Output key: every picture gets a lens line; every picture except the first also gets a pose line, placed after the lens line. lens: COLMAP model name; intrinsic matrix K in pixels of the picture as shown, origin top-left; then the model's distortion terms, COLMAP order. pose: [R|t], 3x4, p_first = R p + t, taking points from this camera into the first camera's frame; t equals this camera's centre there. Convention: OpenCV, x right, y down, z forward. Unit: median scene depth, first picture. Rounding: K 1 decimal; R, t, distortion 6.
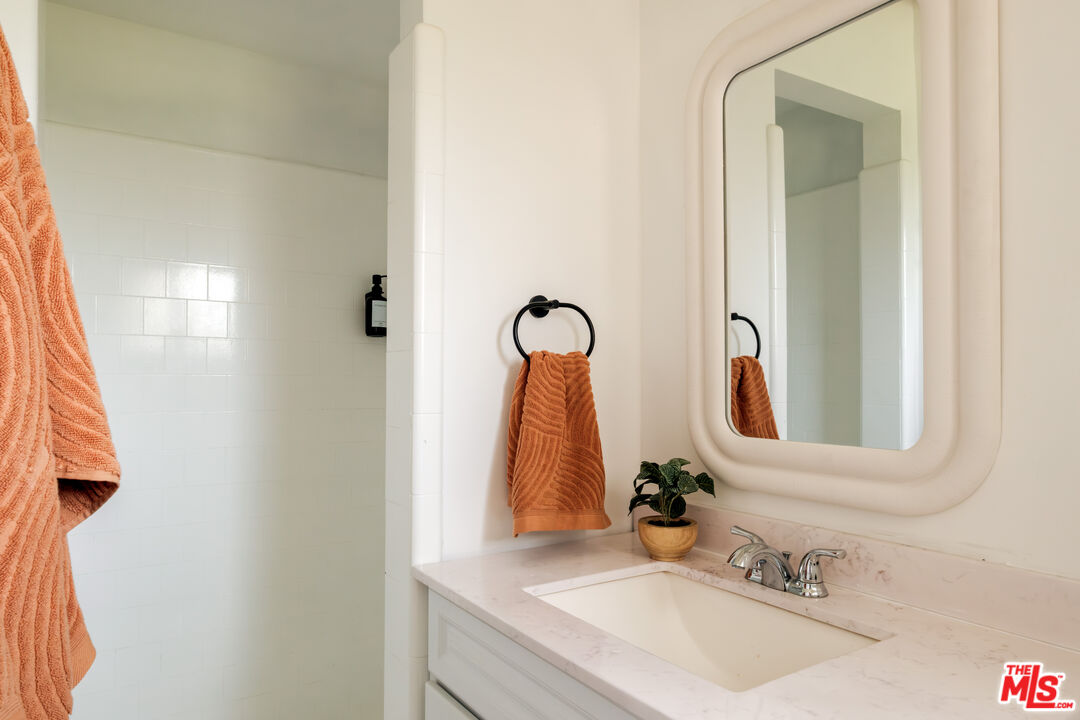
lens RADIAL K [[705.3, 0, 540.0], [0, 705.3, 360.0], [0, 0, 1]] dist [0.001115, 0.000793]
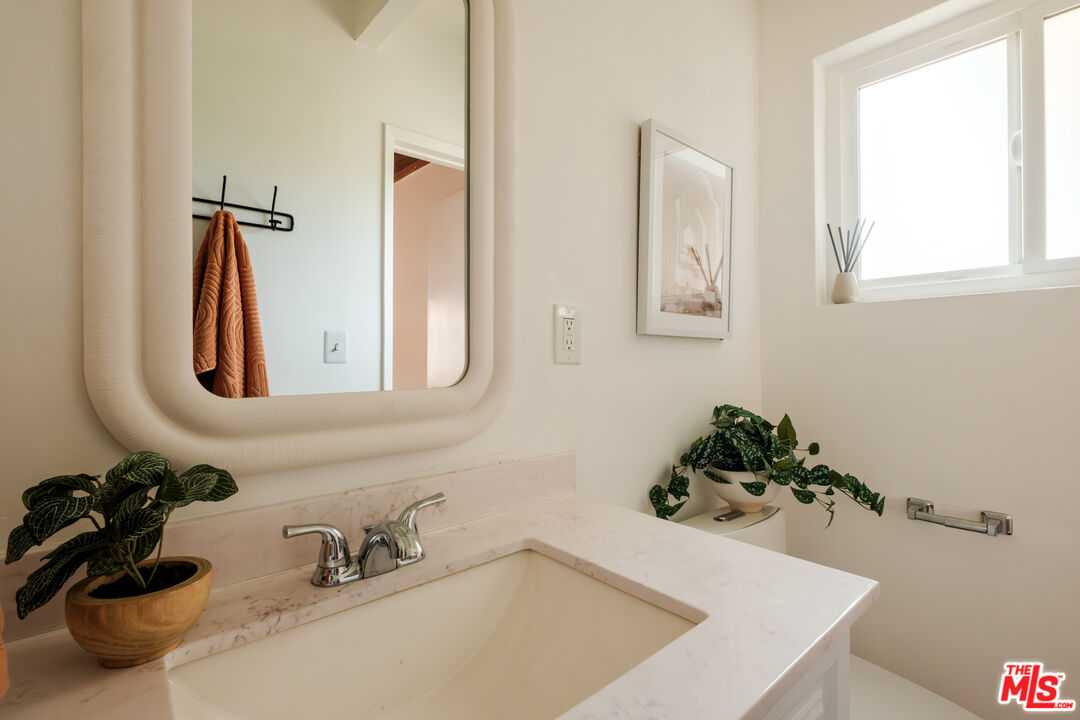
lens RADIAL K [[508.1, 0, 540.0], [0, 508.1, 360.0], [0, 0, 1]] dist [0.001603, 0.000198]
pose [[-0.168874, -0.007175, 0.985612, -0.273954], [-0.027523, 0.999618, 0.002561, 0.075020], [-0.985253, -0.026695, -0.169007, 0.943258]]
